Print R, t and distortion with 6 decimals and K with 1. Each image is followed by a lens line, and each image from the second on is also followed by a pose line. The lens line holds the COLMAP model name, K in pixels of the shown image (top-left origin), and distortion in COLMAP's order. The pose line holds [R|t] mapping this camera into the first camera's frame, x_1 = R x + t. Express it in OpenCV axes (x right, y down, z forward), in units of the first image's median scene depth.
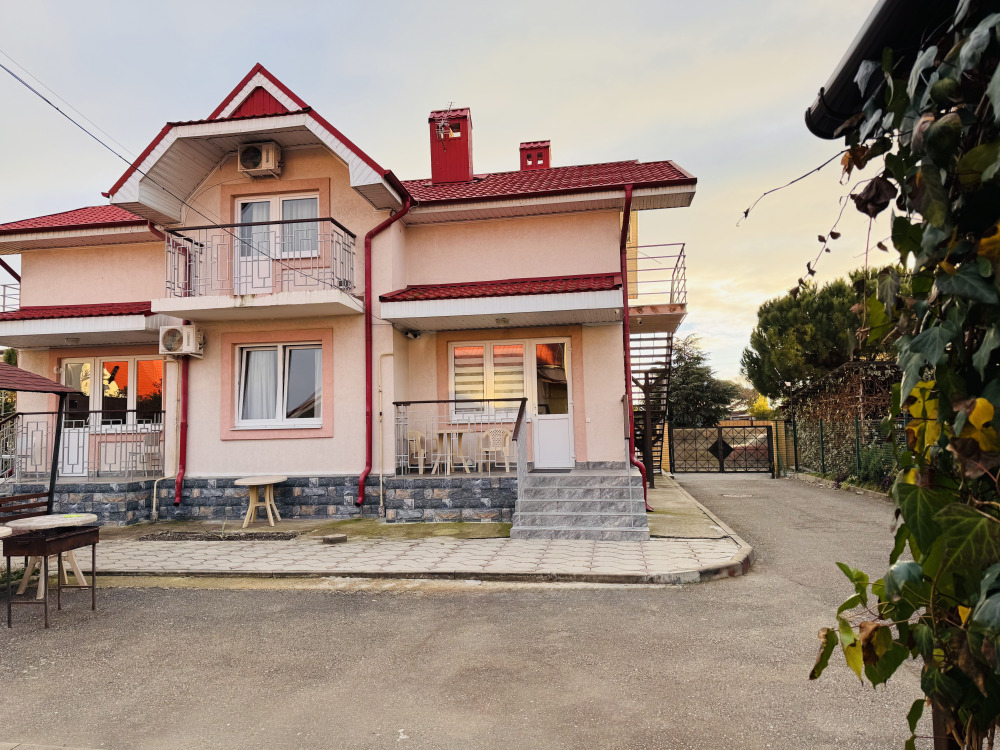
lens RADIAL K [[699.3, 0, 481.2], [0, 699.3, 371.1], [0, 0, 1]] dist [0.068304, -0.077938]
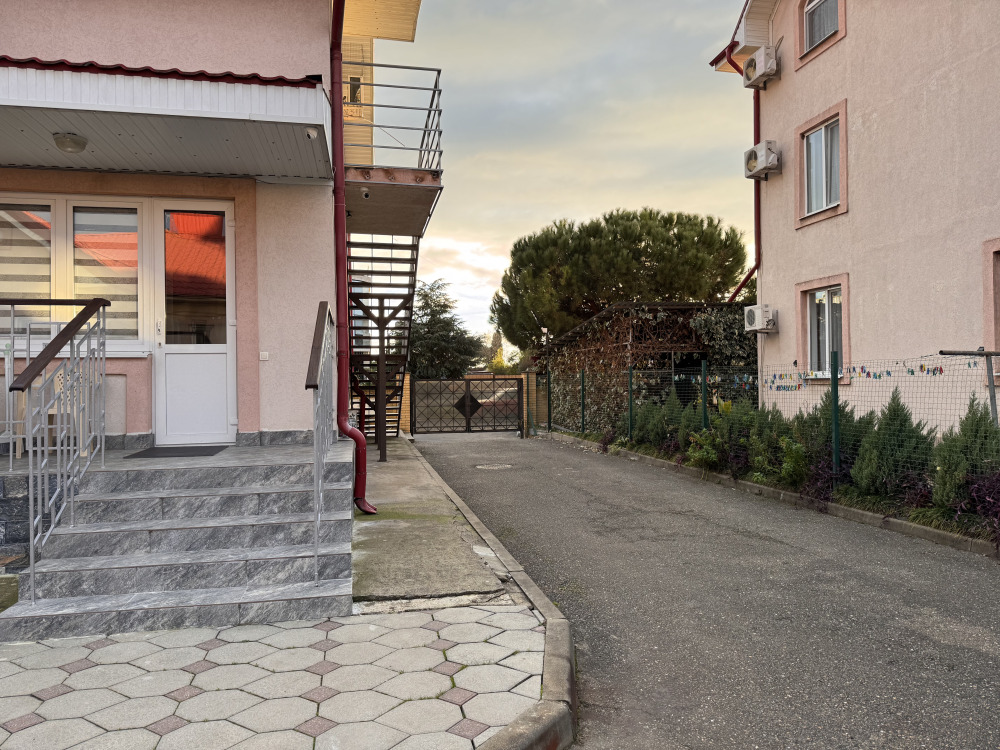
lens RADIAL K [[699.3, 0, 500.0], [0, 699.3, 379.7], [0, 0, 1]] dist [0.068304, -0.077938]
pose [[0.926900, 0.012493, 0.375101, 0.071184], [-0.040923, 0.996851, 0.067922, 0.026253], [-0.373071, -0.078308, 0.924492, 0.255533]]
